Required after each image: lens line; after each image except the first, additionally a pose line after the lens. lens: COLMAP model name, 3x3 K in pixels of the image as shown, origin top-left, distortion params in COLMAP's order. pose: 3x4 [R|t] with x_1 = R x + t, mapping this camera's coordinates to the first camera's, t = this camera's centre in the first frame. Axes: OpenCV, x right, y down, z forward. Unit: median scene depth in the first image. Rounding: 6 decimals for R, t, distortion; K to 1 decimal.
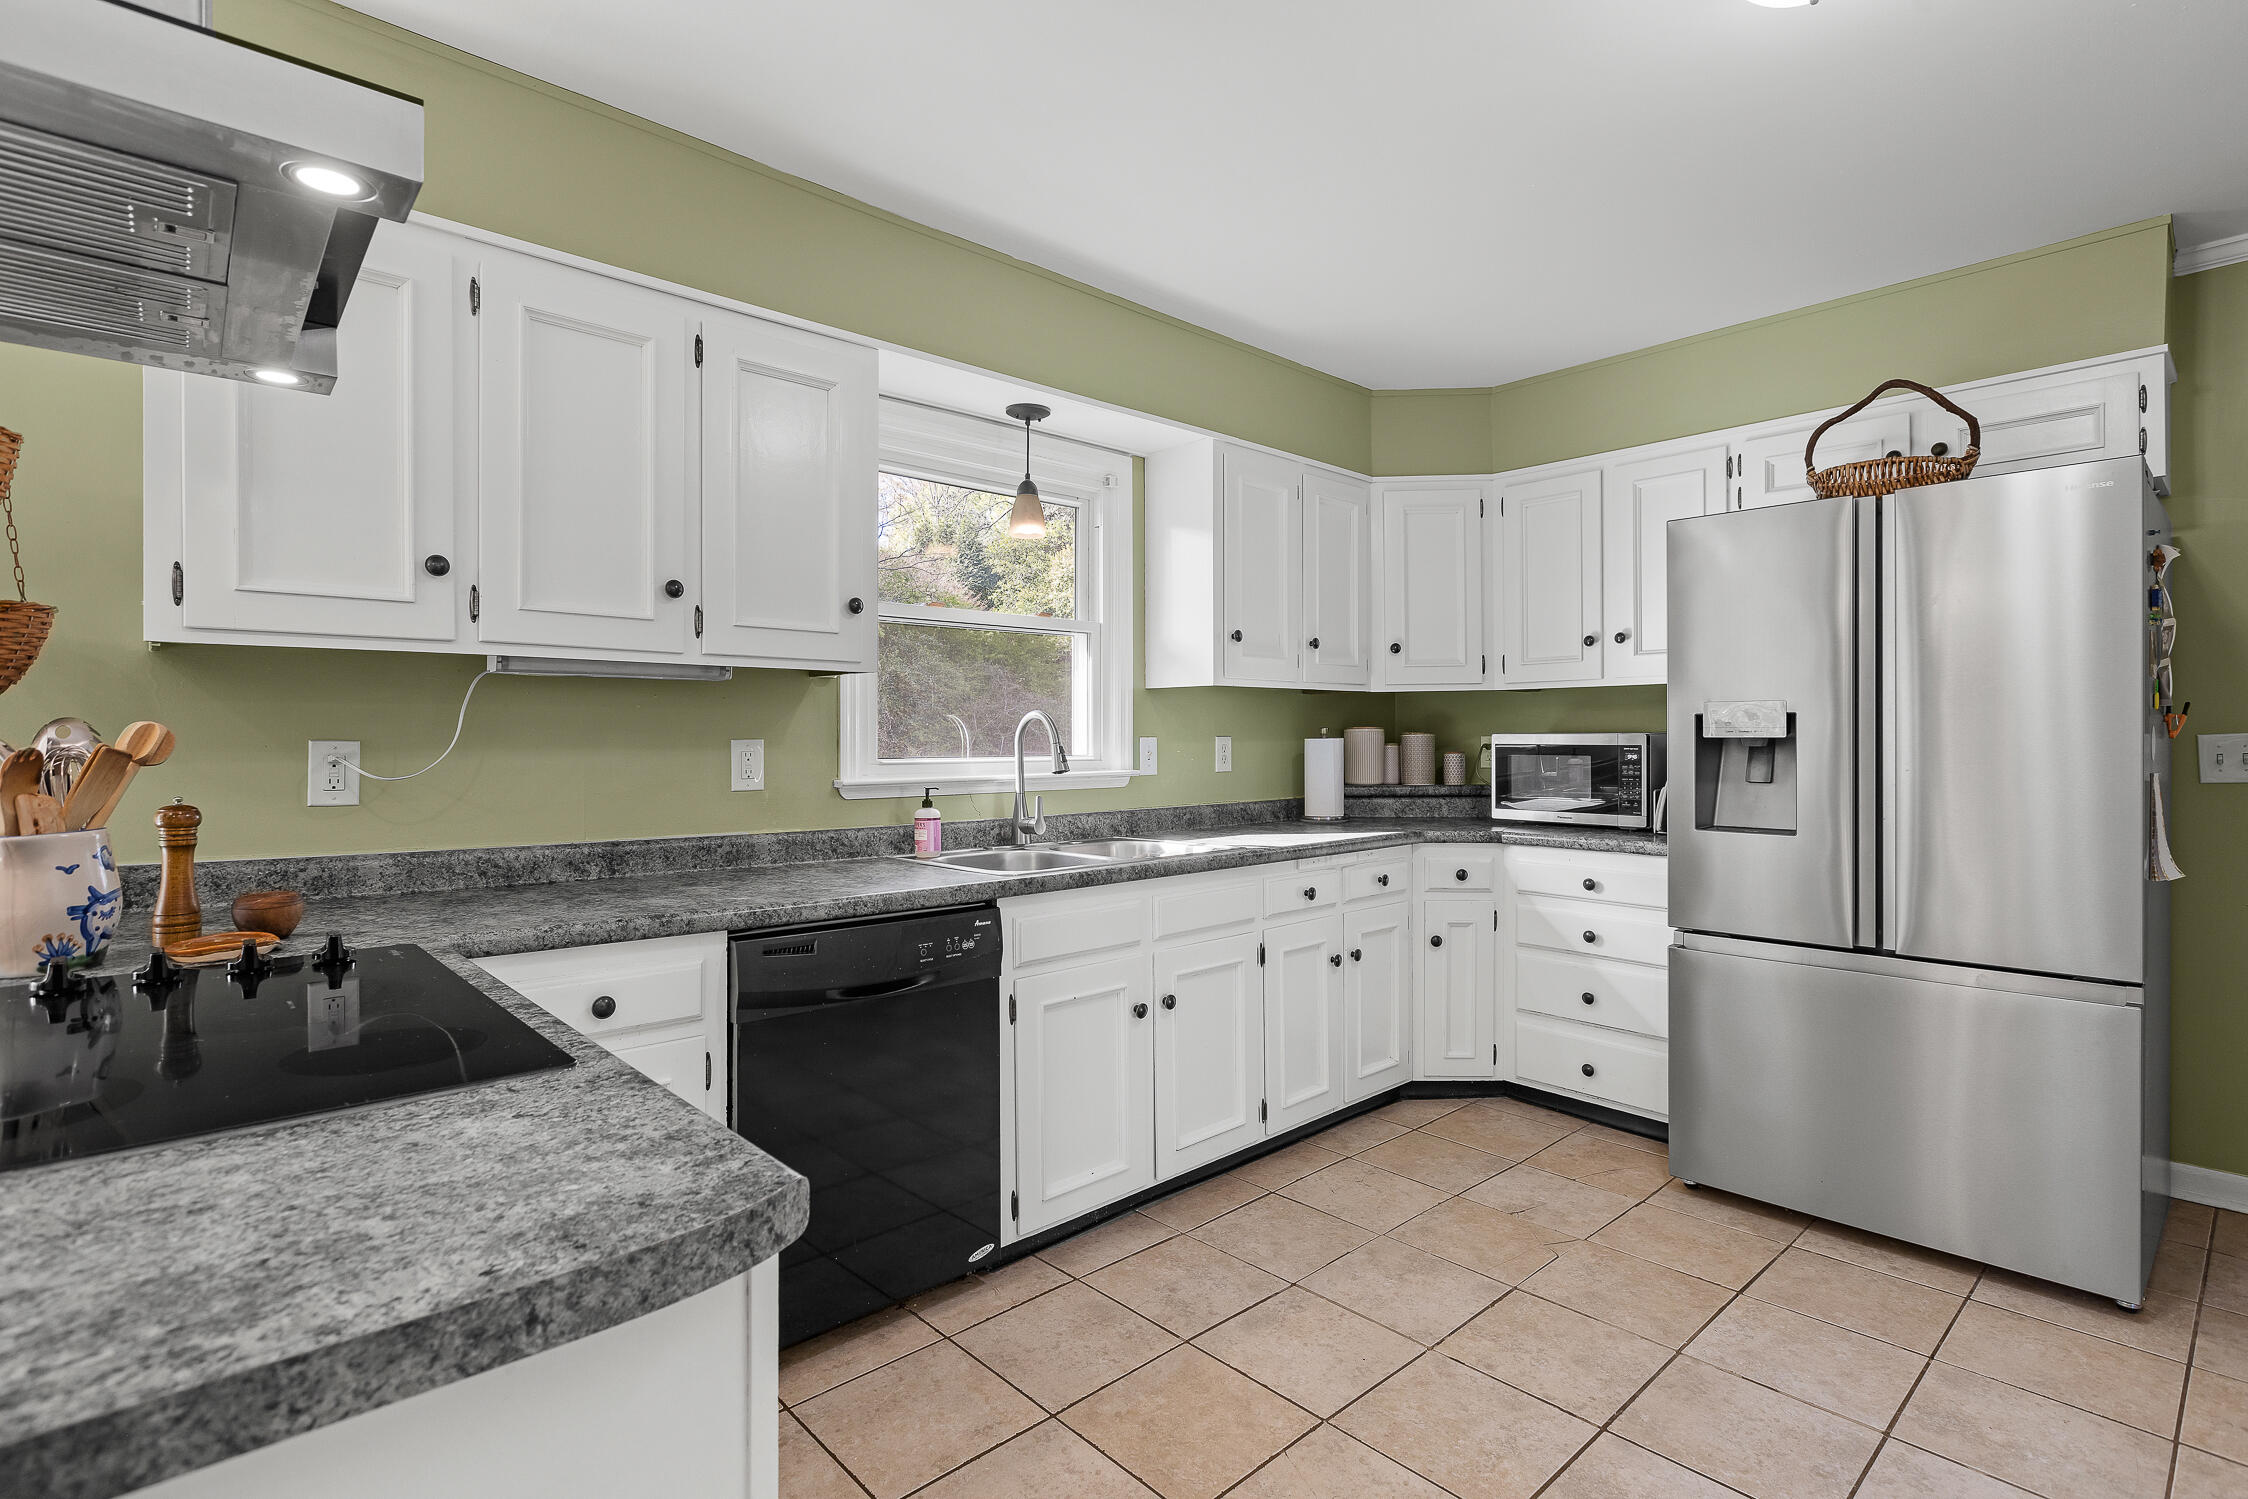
lens RADIAL K [[1045.5, 0, 1149.5], [0, 1045.5, 742.2], [0, 0, 1]] dist [-0.005268, 0.002512]
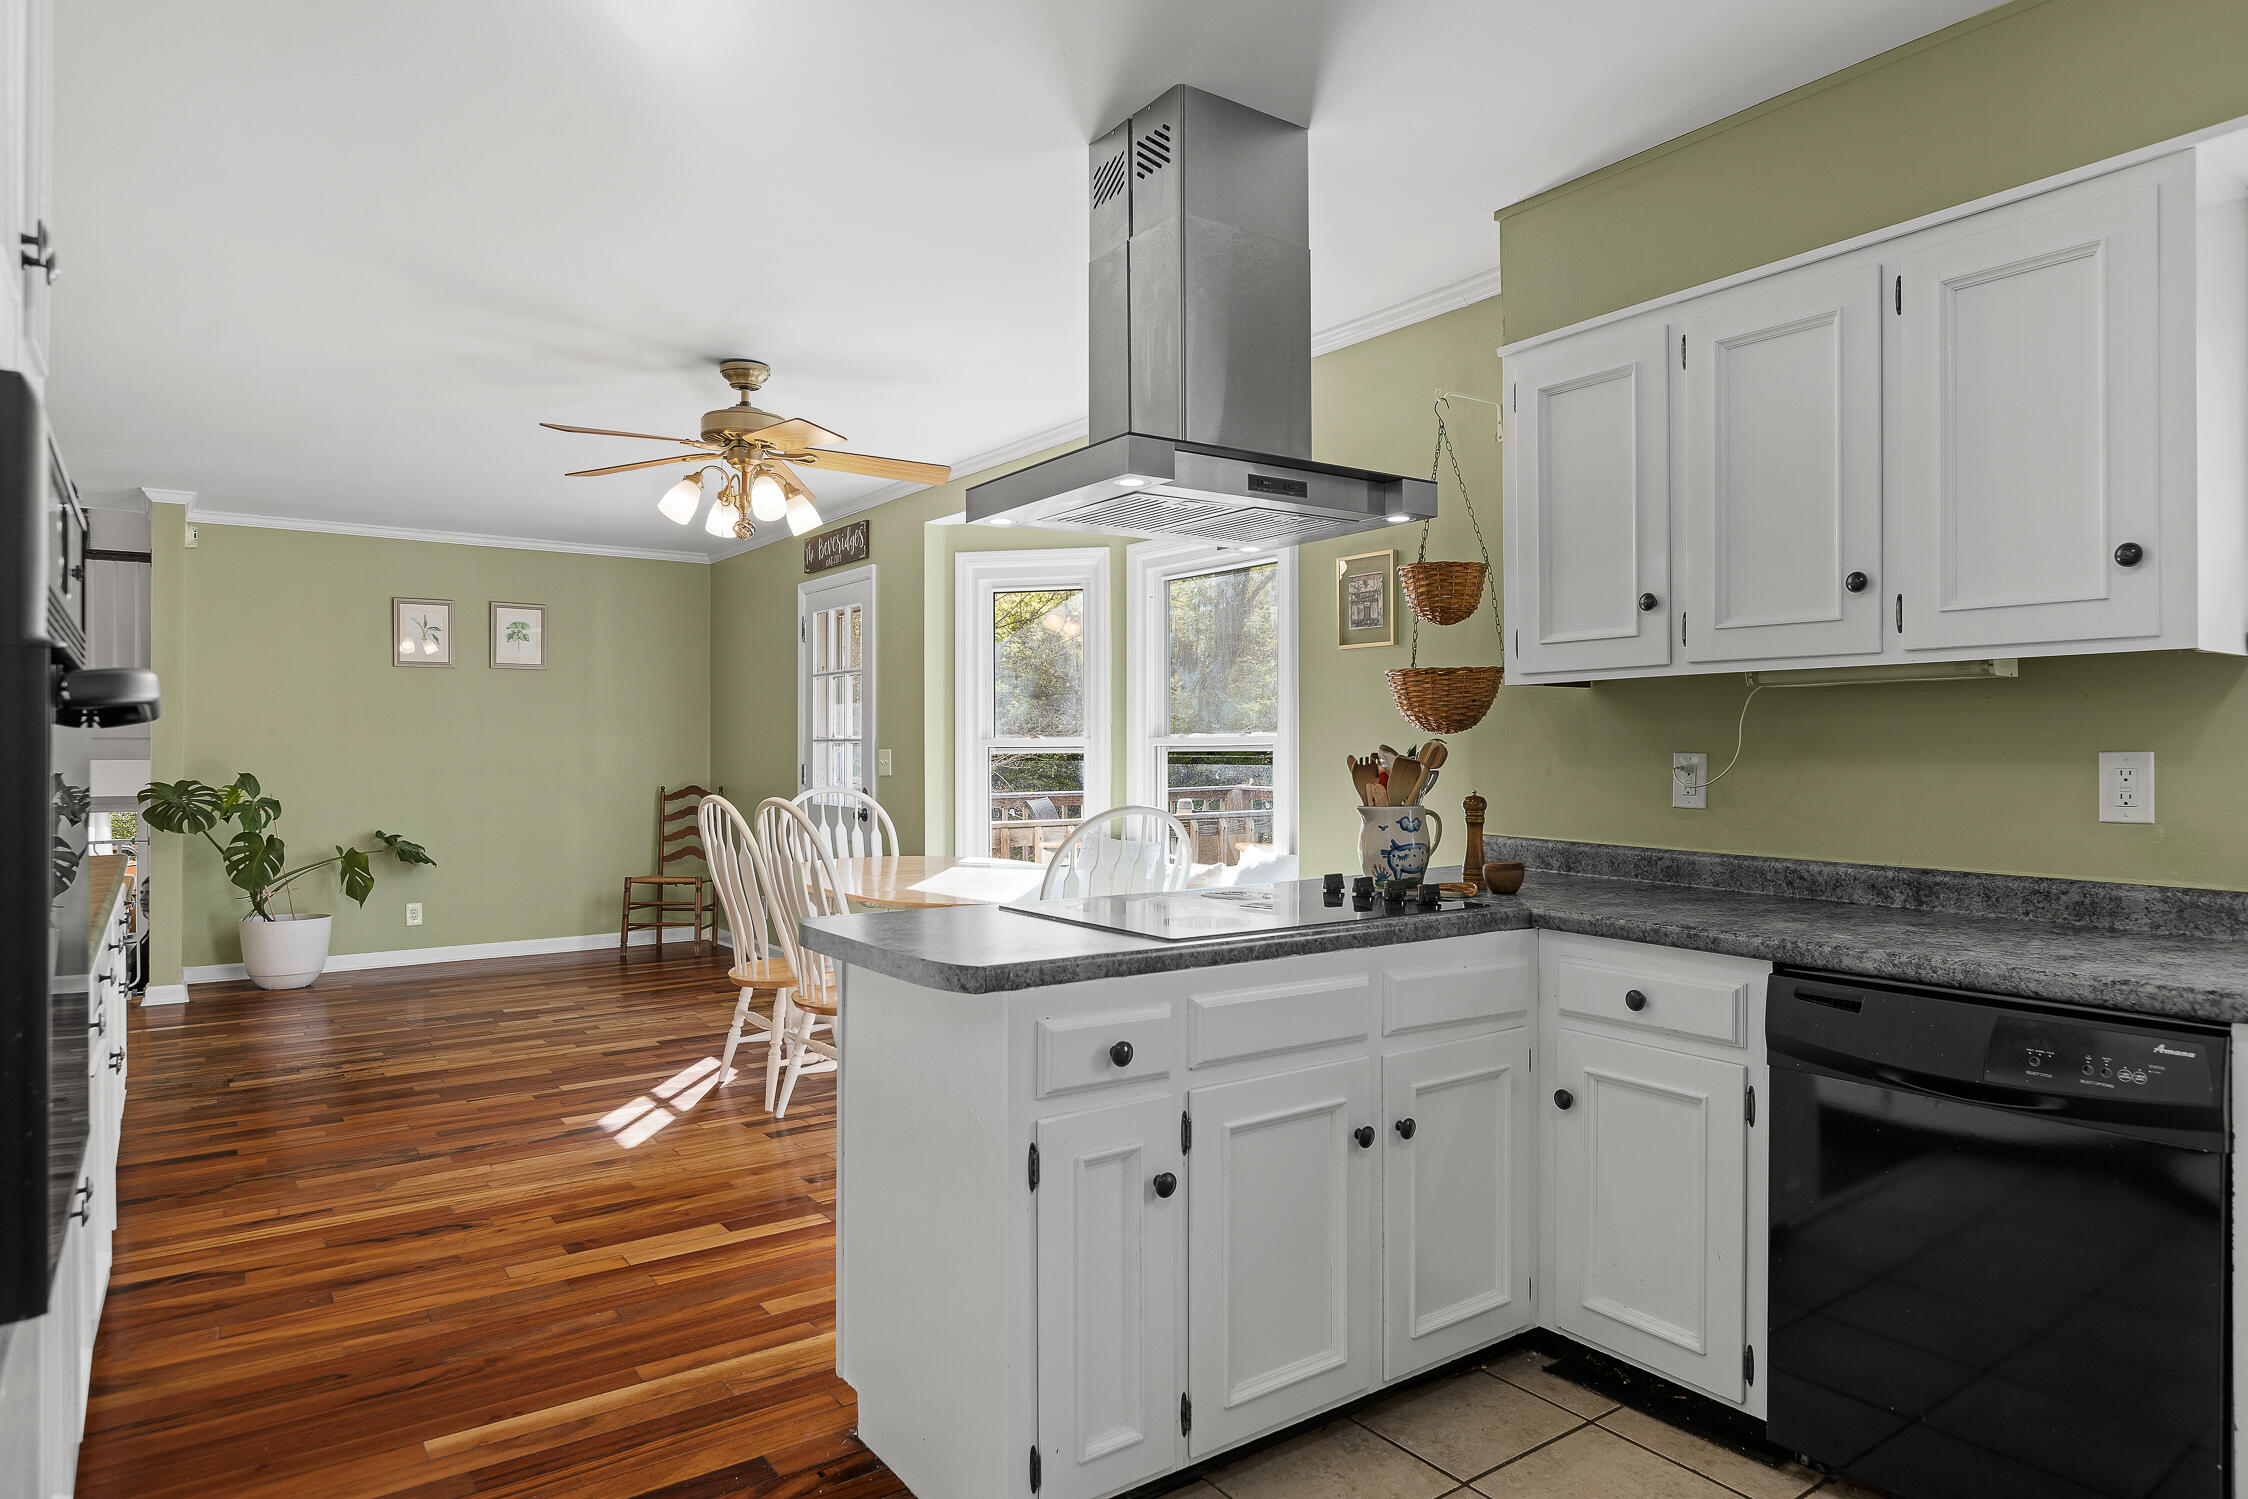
lens RADIAL K [[1297.9, 0, 1115.7], [0, 1297.9, 749.9], [0, 0, 1]] dist [-0.003404, -0.001771]
pose [[-0.116056, -0.000126, -0.993243, 0.794962], [-0.000393, 1.000000, -0.000081, -0.004745], [0.993243, 0.000381, -0.116056, 0.562657]]
